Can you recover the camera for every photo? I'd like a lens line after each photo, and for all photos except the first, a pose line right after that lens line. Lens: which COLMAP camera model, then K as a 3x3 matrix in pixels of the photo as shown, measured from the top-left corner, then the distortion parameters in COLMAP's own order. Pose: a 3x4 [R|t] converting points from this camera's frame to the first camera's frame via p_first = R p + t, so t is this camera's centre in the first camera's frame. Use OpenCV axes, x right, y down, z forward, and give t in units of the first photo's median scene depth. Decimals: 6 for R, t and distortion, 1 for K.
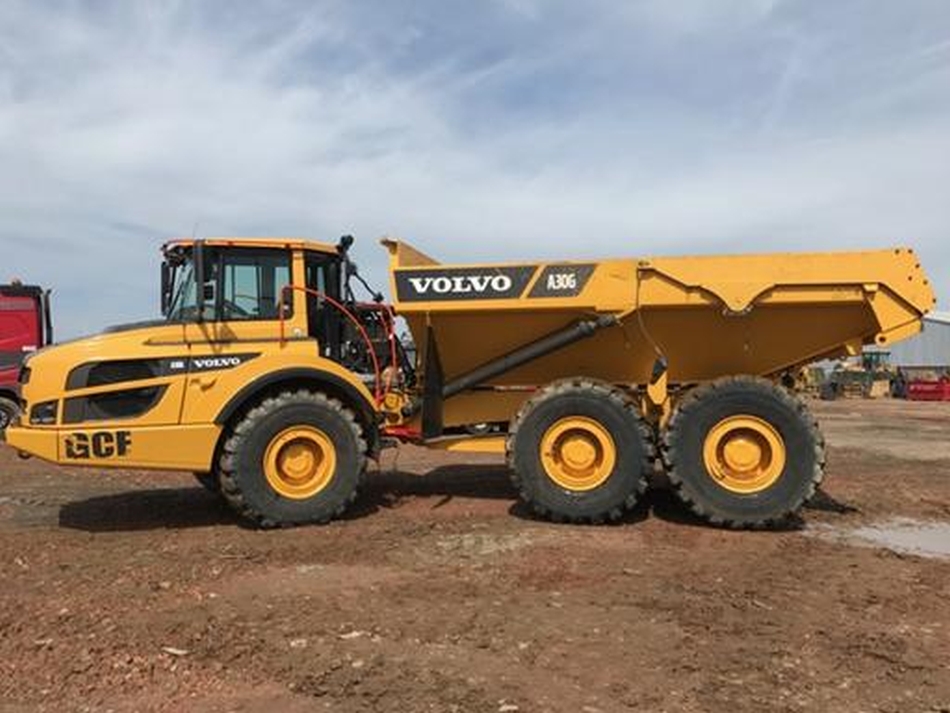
lens RADIAL K [[777.8, 0, 471.0], [0, 777.8, 356.1], [0, 0, 1]] dist [0.041283, -0.046896]
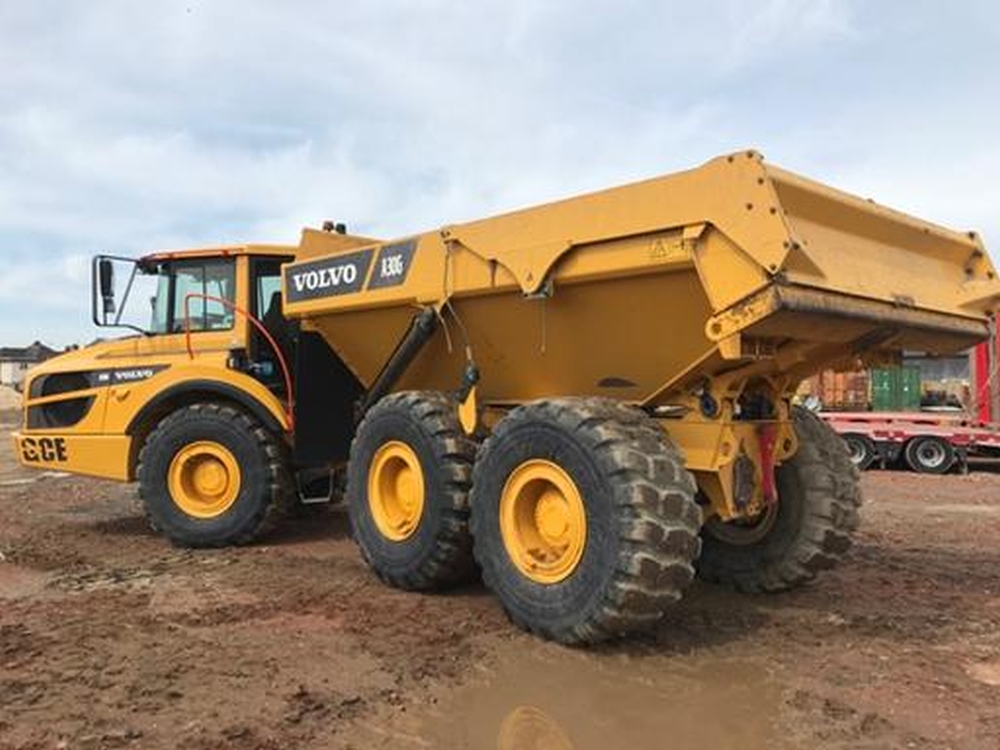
lens RADIAL K [[818.7, 0, 502.7], [0, 818.7, 370.6], [0, 0, 1]] dist [0.041283, -0.046896]
pose [[0.799579, -0.004670, -0.600542, 0.681834], [0.005433, 0.999985, -0.000543, 0.006251], [0.600536, -0.002829, 0.799593, 0.431134]]
